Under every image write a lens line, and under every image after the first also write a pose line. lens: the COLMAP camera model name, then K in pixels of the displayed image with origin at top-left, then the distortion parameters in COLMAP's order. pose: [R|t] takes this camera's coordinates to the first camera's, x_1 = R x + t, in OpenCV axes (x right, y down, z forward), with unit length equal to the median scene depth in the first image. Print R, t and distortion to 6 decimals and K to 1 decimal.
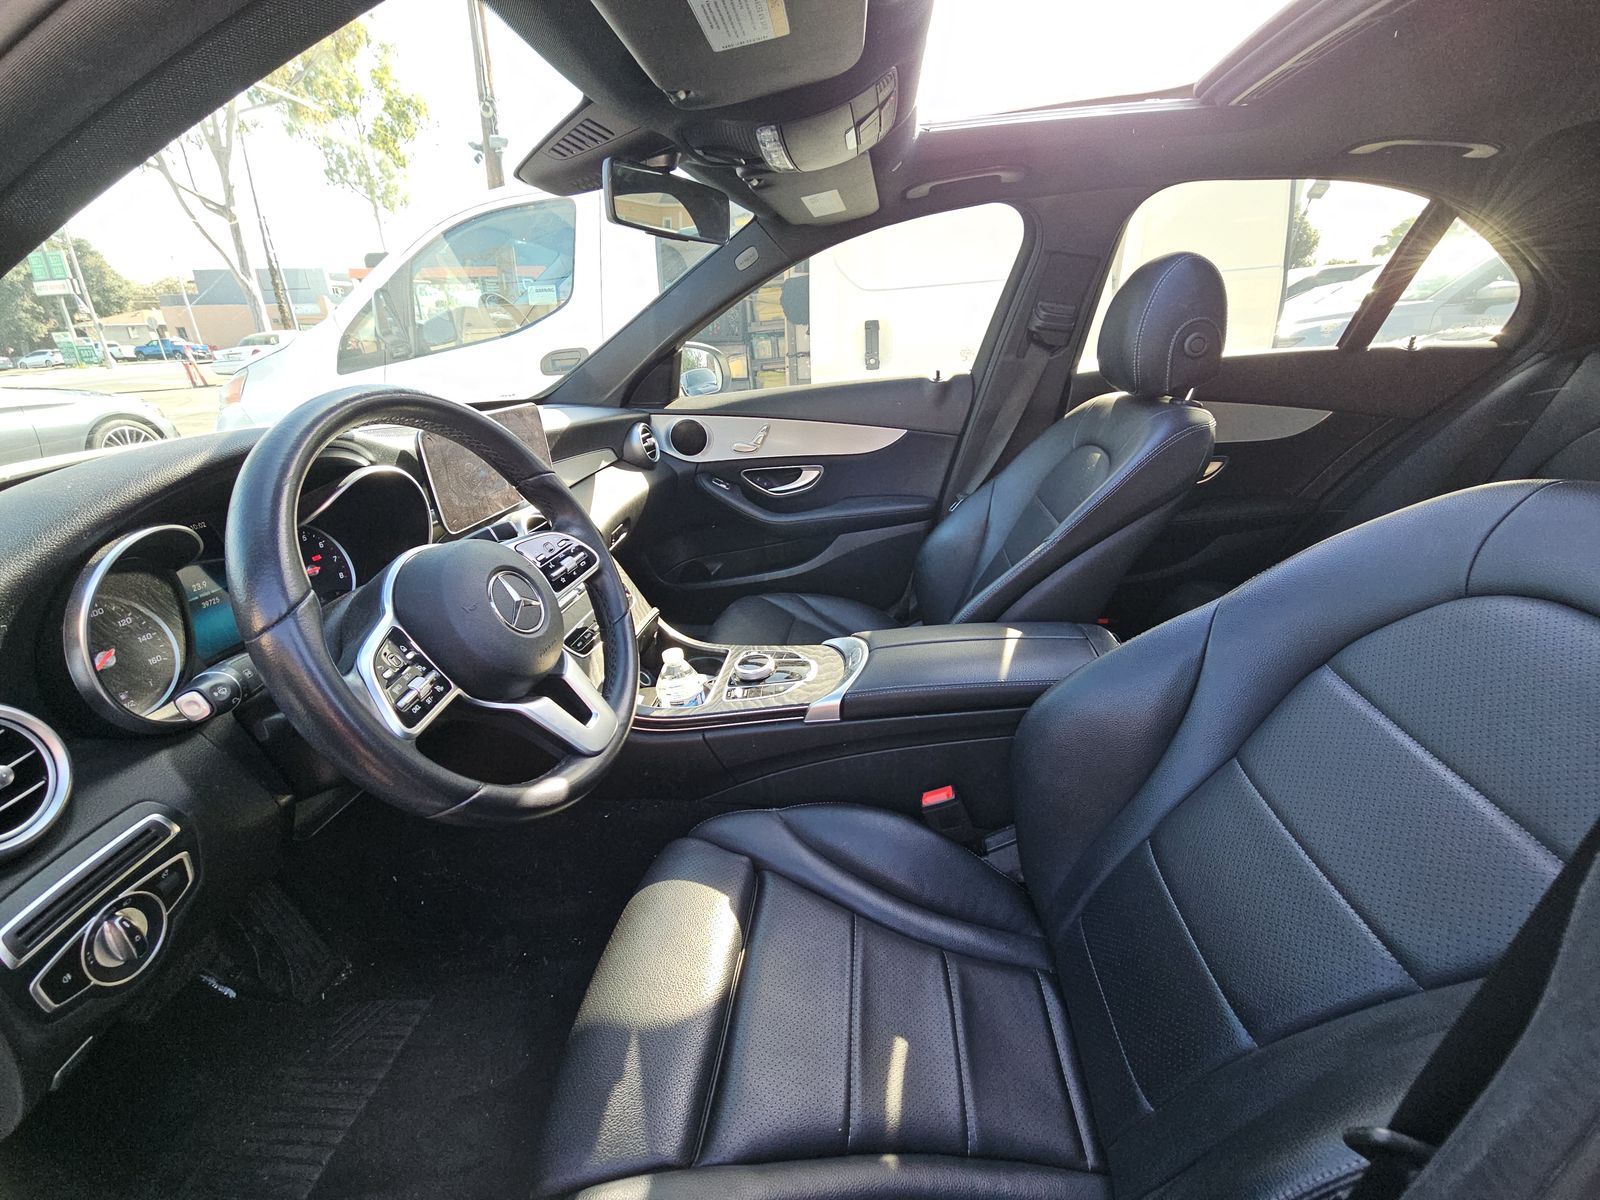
lens RADIAL K [[650.5, 0, 800.4], [0, 650.5, 604.9], [0, 0, 1]] dist [0.012988, -0.012326]
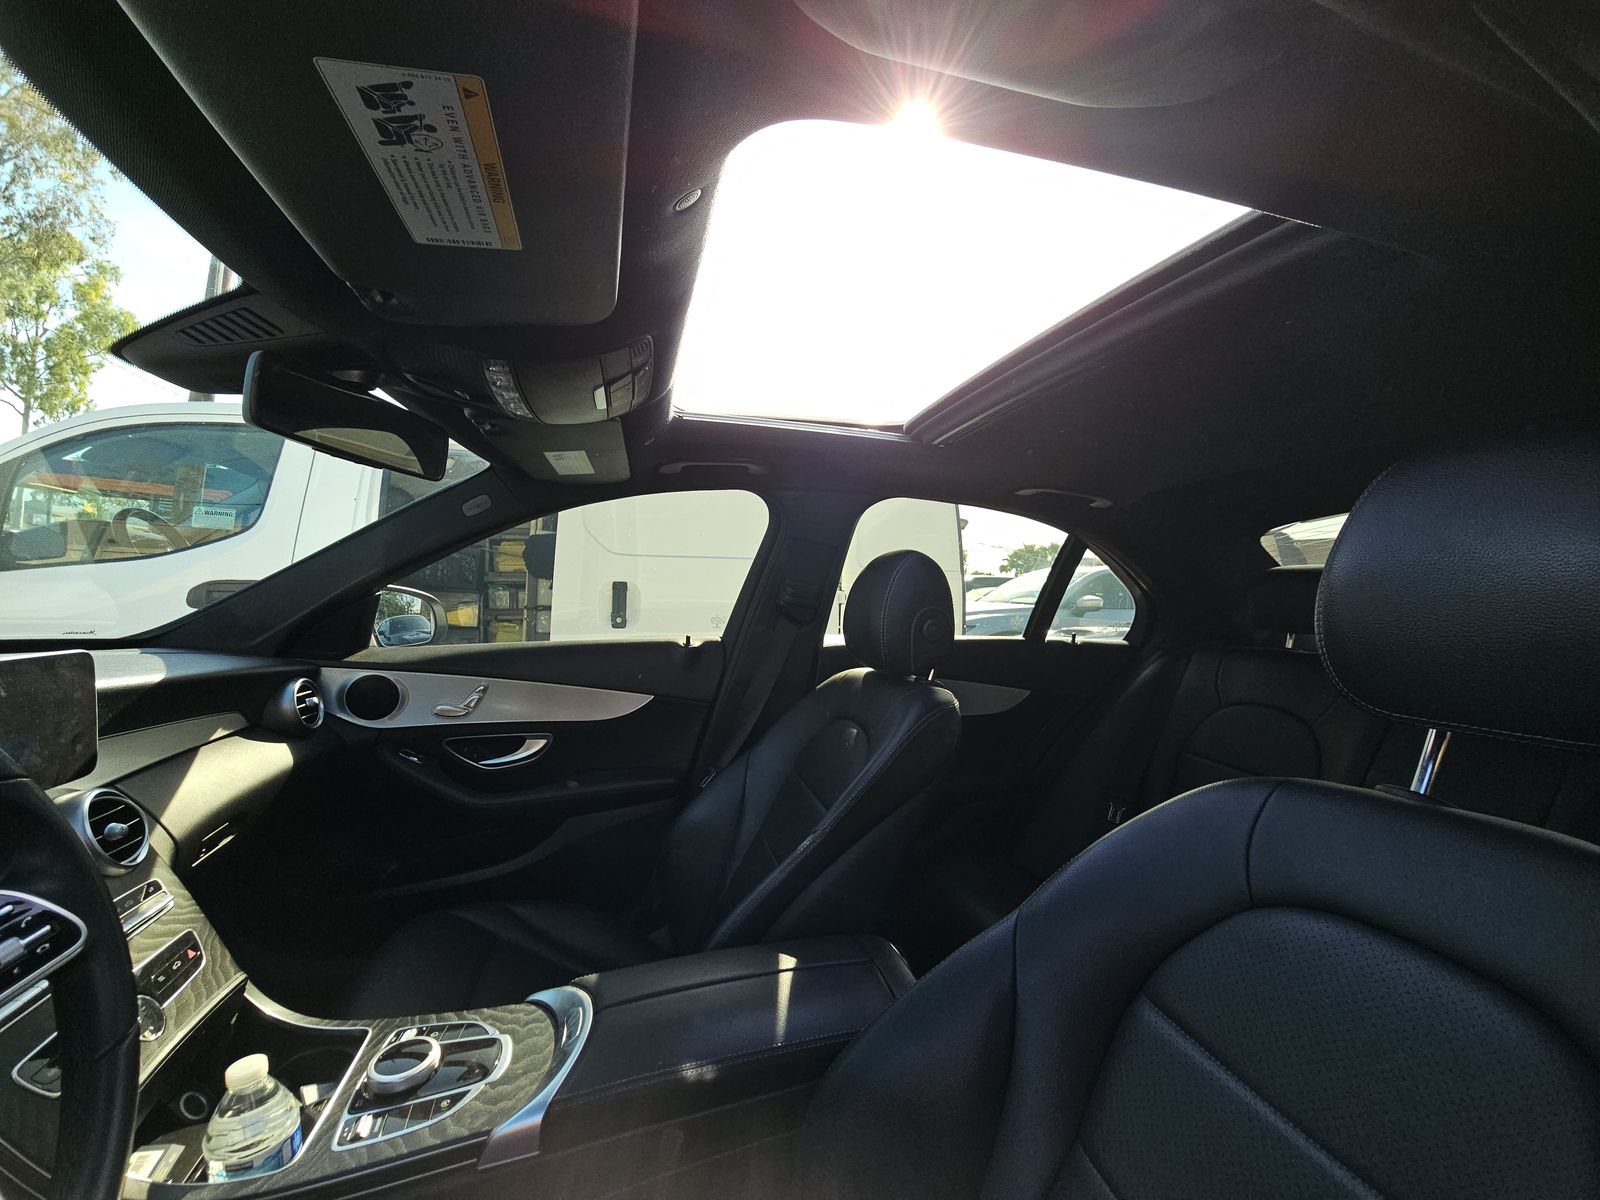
lens RADIAL K [[650.5, 0, 801.6], [0, 650.5, 598.1], [0, 0, 1]] dist [0.012988, -0.012326]
pose [[0.928418, 0.081824, 0.362416, 0.020324], [0.063749, 0.925899, -0.372353, -0.061561], [-0.366028, 0.368803, 0.854405, 0.141640]]
